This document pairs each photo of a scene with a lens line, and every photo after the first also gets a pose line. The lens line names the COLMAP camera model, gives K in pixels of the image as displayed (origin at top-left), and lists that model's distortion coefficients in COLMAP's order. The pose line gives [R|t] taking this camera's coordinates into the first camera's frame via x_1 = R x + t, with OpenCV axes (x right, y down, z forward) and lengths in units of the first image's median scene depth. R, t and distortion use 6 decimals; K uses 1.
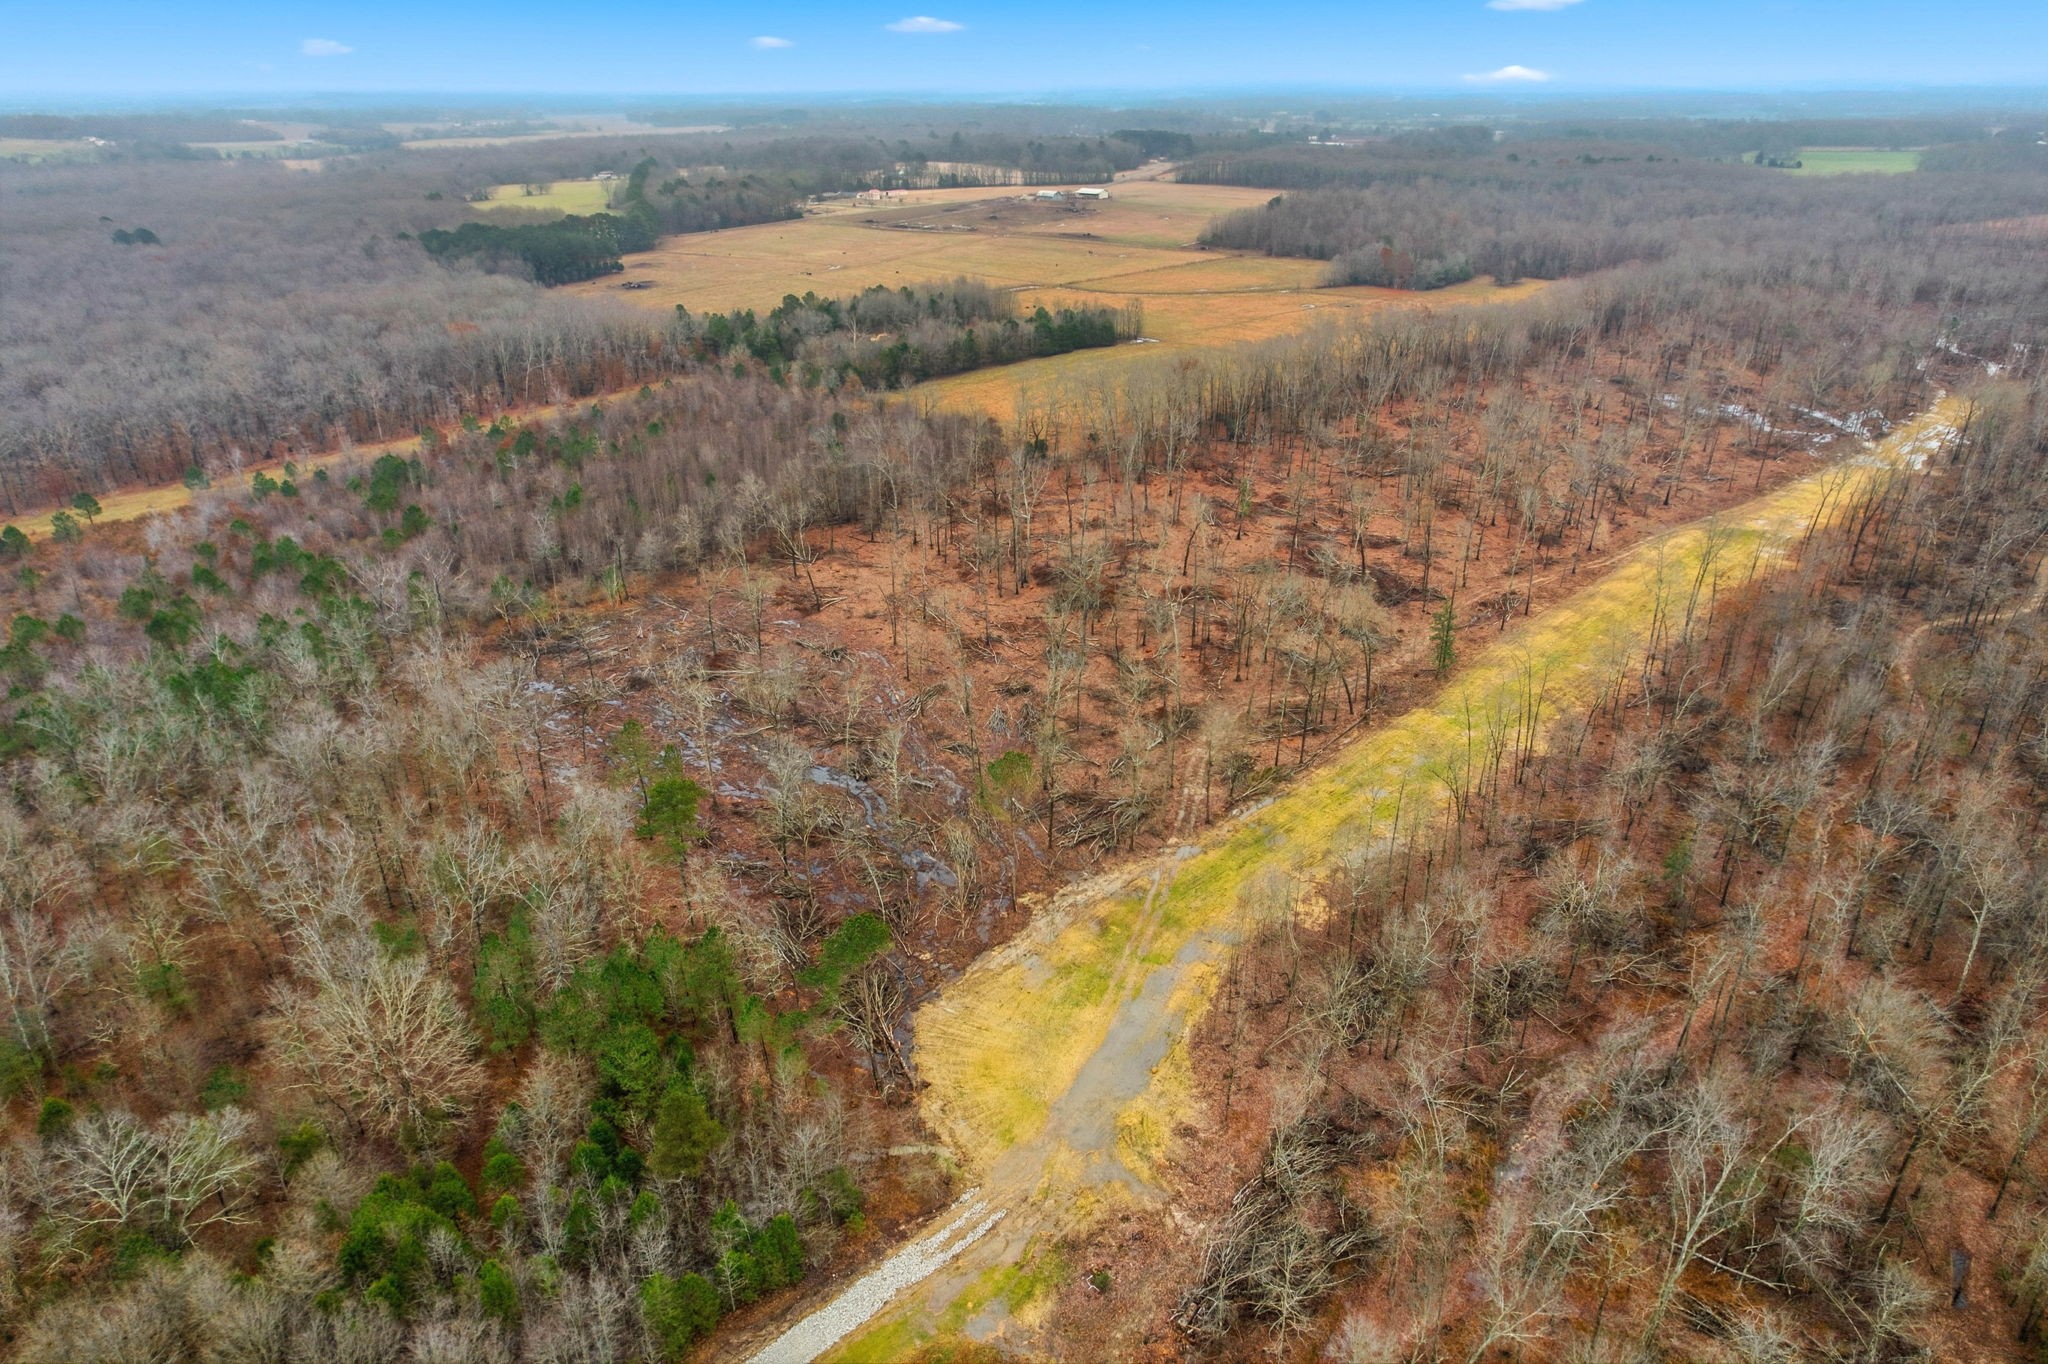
lens RADIAL K [[1319.1, 0, 1024.0], [0, 1319.1, 682.0], [0, 0, 1]] dist [-0.084062, 0.074506]
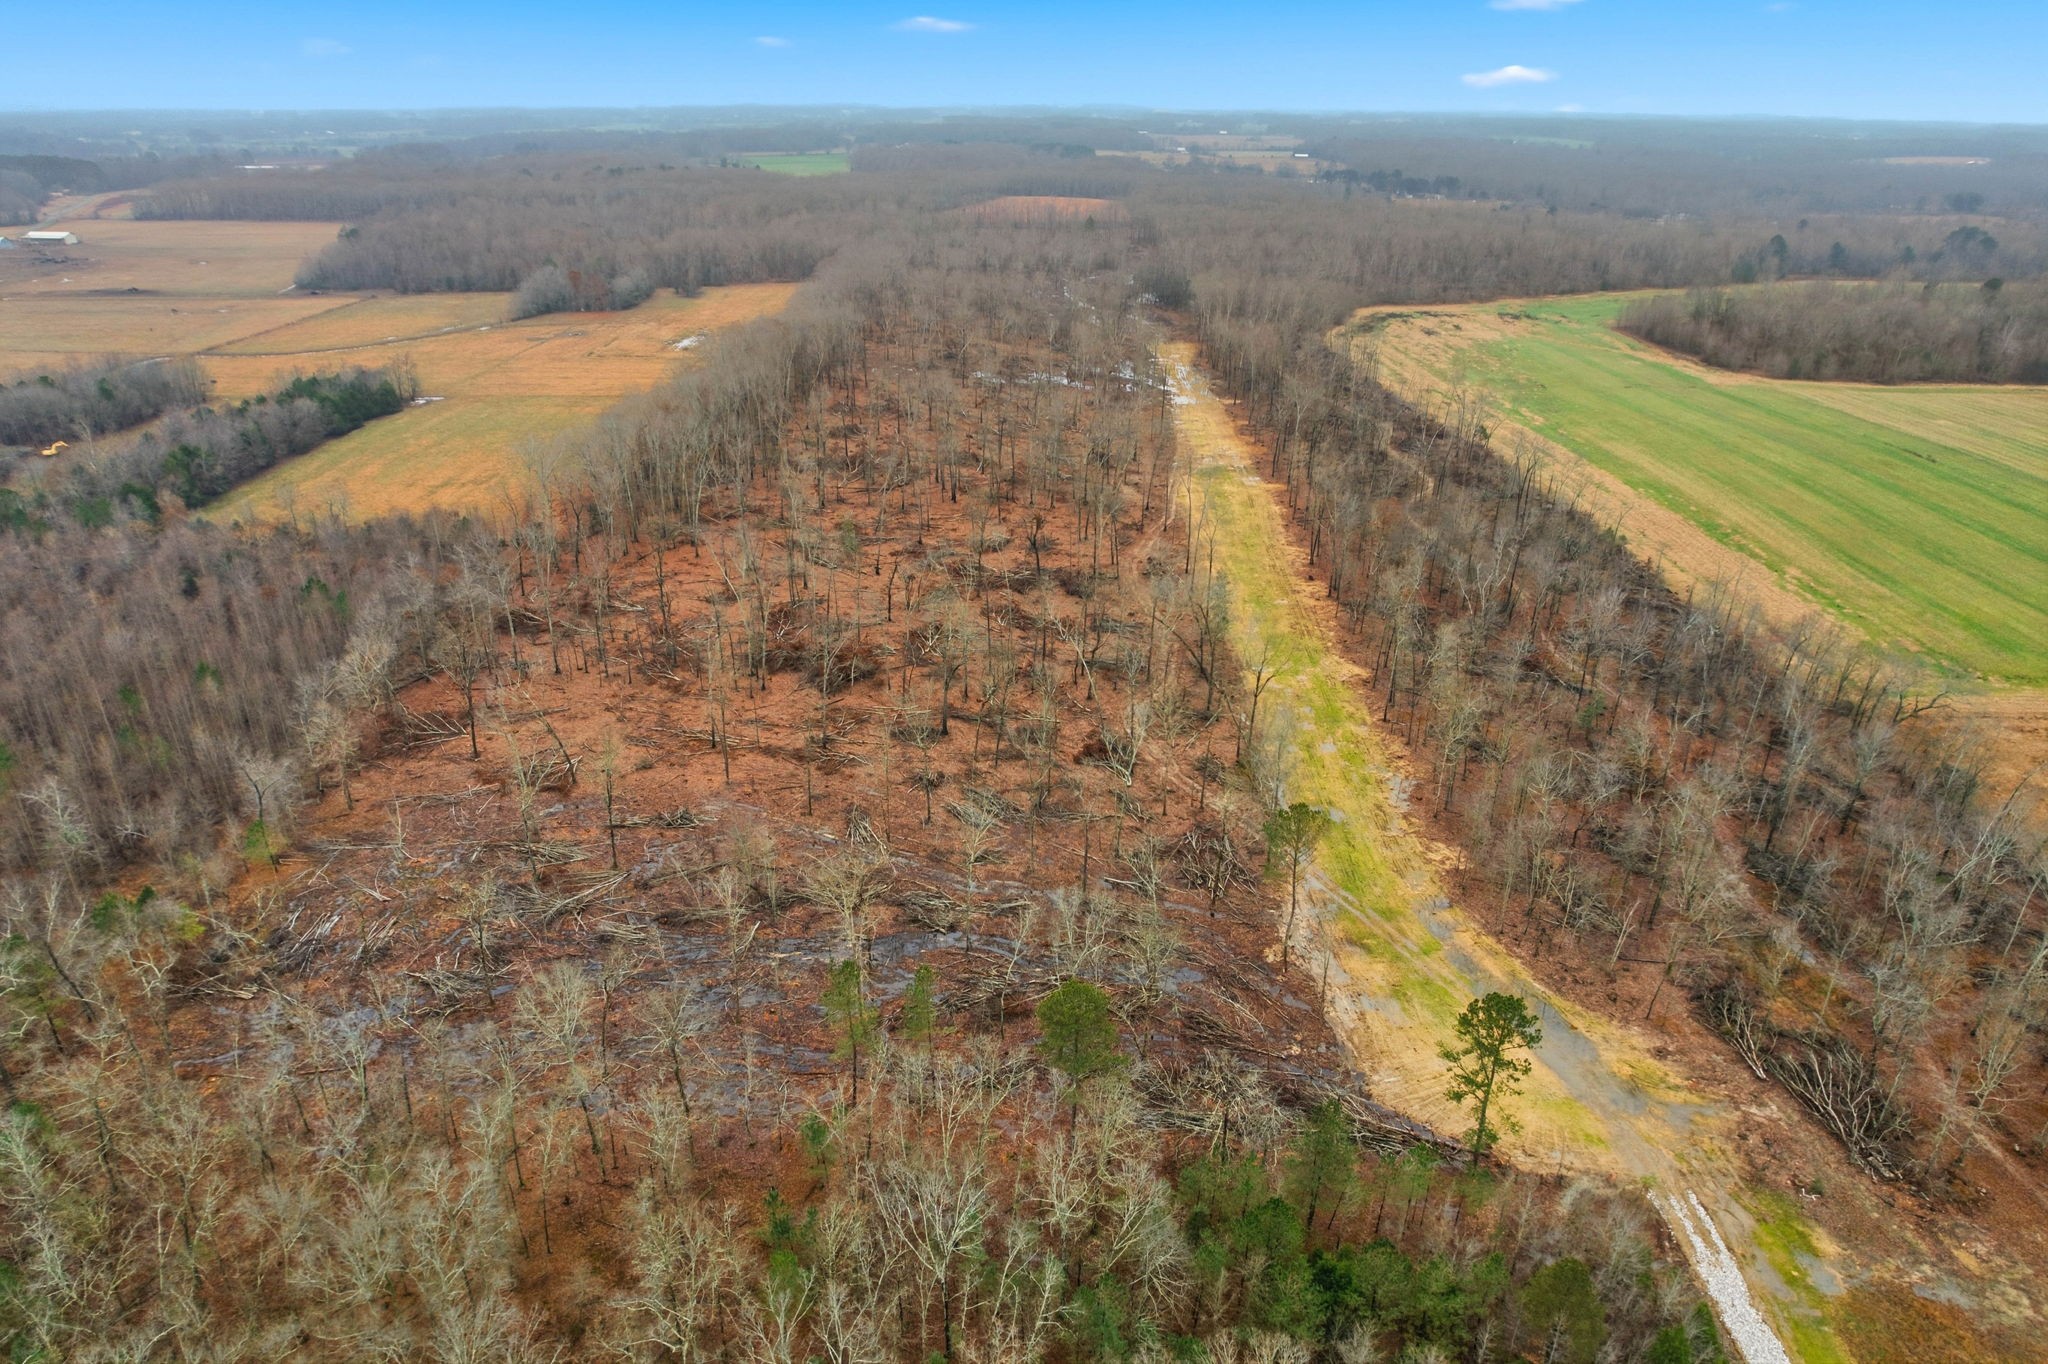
lens RADIAL K [[1319.1, 0, 1024.0], [0, 1319.1, 682.0], [0, 0, 1]] dist [-0.084062, 0.074506]
pose [[0.705632, -0.279482, 0.651132, -0.193876], [0.285770, 0.953127, 0.099417, -0.047660], [-0.648397, 0.115922, 0.752425, 0.108770]]
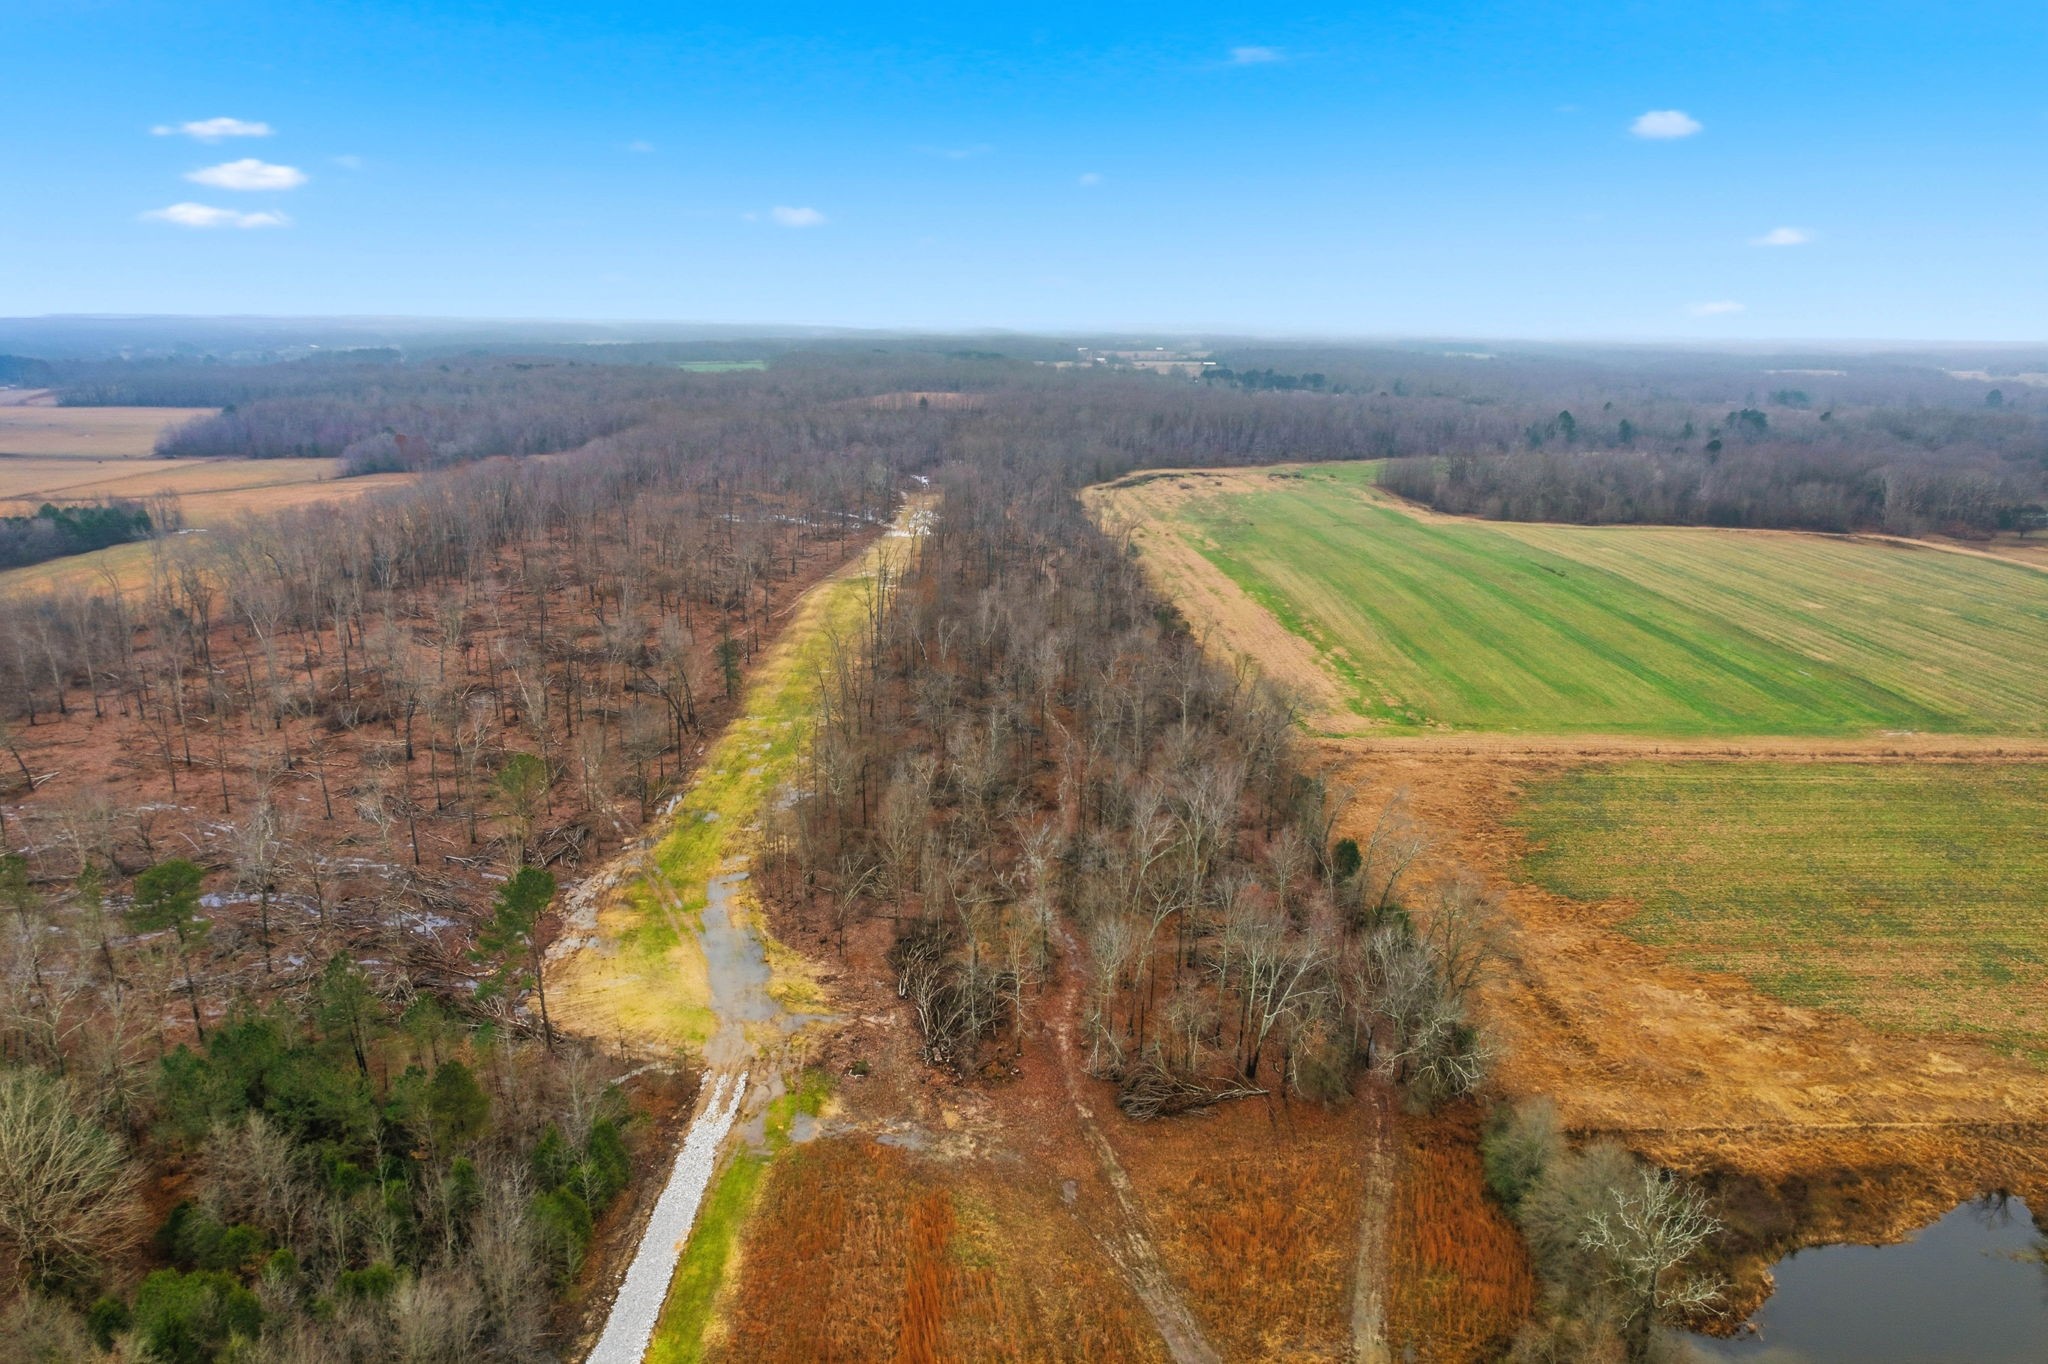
lens RADIAL K [[1319.1, 0, 1024.0], [0, 1319.1, 682.0], [0, 0, 1]] dist [-0.084062, 0.074506]
pose [[0.701453, -0.173192, 0.691353, -0.115978], [0.285485, 0.957083, -0.049896, 0.043505], [-0.653041, 0.232370, 0.720793, -0.007566]]
